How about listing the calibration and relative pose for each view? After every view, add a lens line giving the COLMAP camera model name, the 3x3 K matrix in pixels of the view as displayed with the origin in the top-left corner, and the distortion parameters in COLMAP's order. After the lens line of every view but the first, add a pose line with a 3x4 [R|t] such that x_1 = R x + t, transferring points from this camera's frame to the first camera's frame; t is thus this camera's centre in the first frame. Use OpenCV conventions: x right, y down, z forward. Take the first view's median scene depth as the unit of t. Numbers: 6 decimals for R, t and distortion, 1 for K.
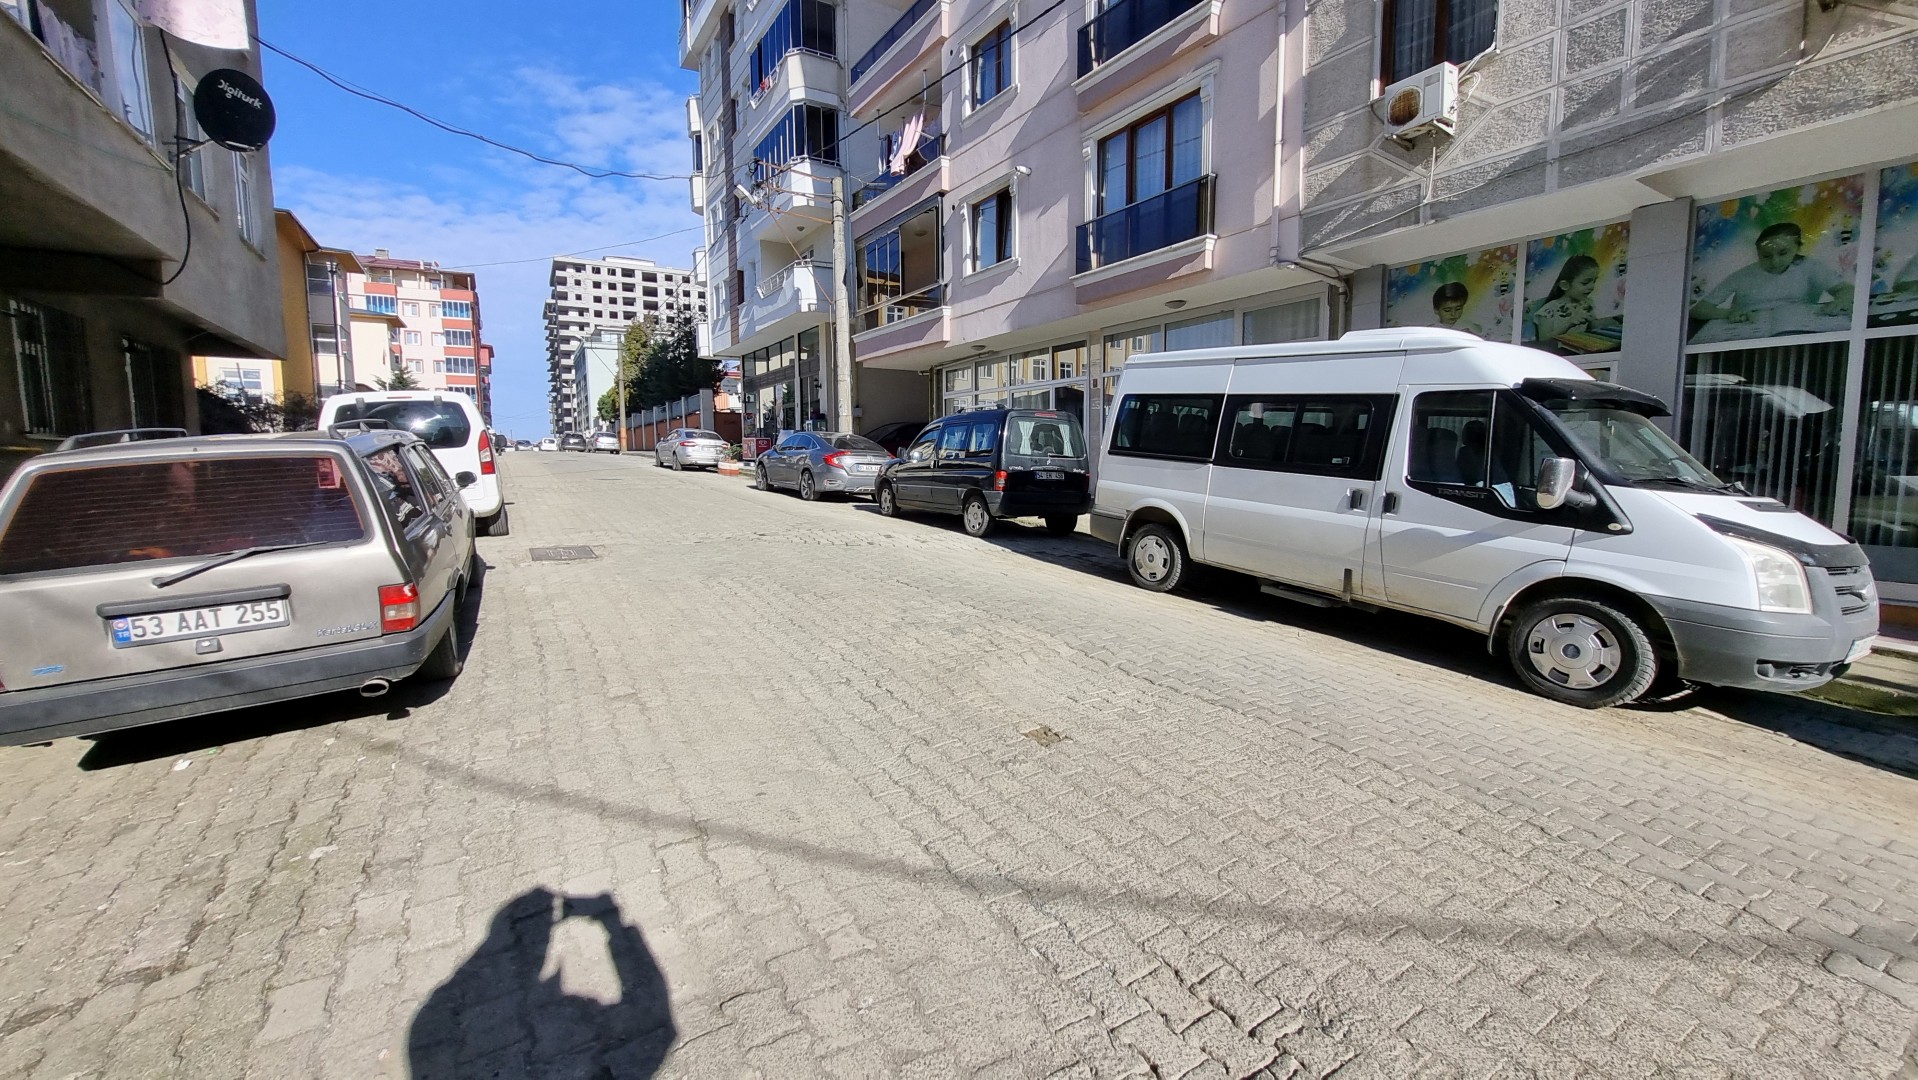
lens RADIAL K [[770.9, 0, 949.4], [0, 770.9, 535.3], [0, 0, 1]] dist [0.007244, 0.000075]
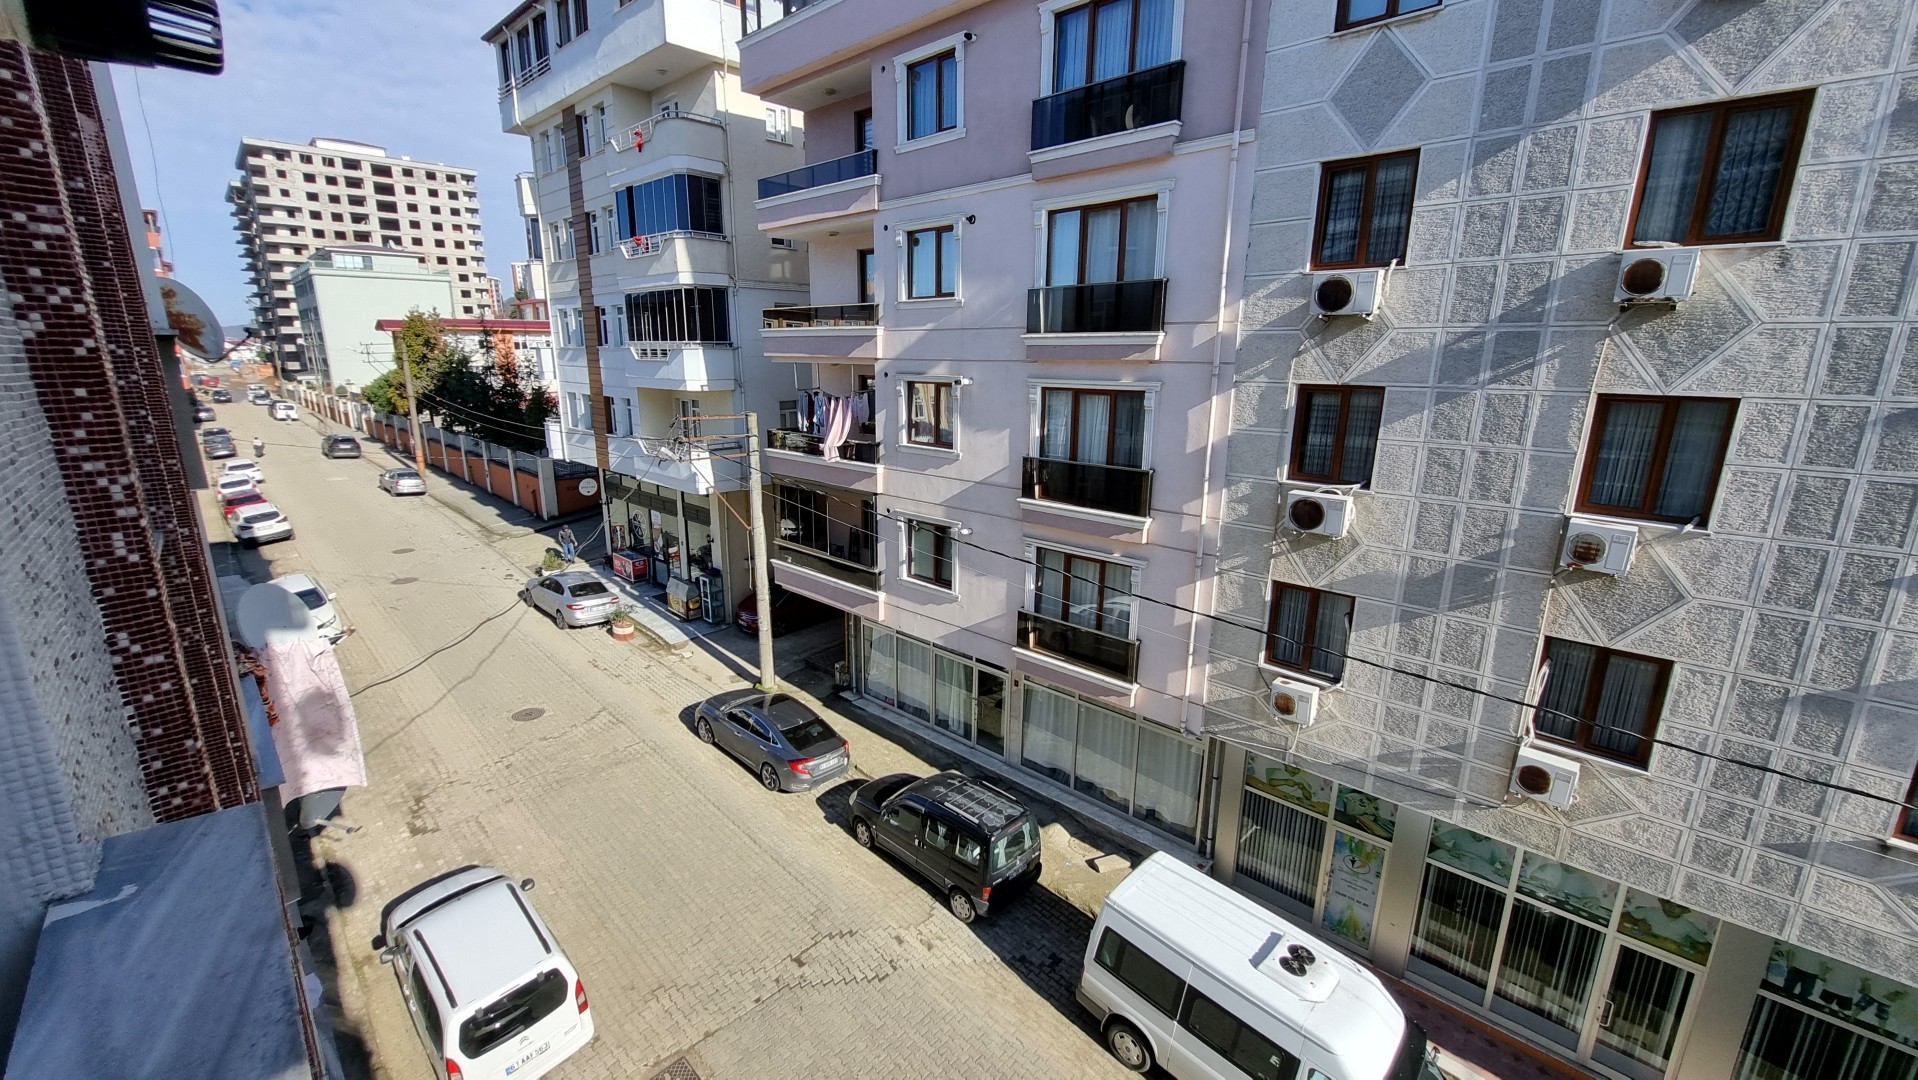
lens RADIAL K [[770.9, 0, 953.2], [0, 770.9, 539.4], [0, 0, 1]] dist [0.007244, 0.000075]
pose [[0.967384, -0.042291, 0.249759, -0.060530], [0.007455, 0.990291, 0.138807, -0.178231], [-0.253205, -0.132418, 0.958307, -0.031101]]
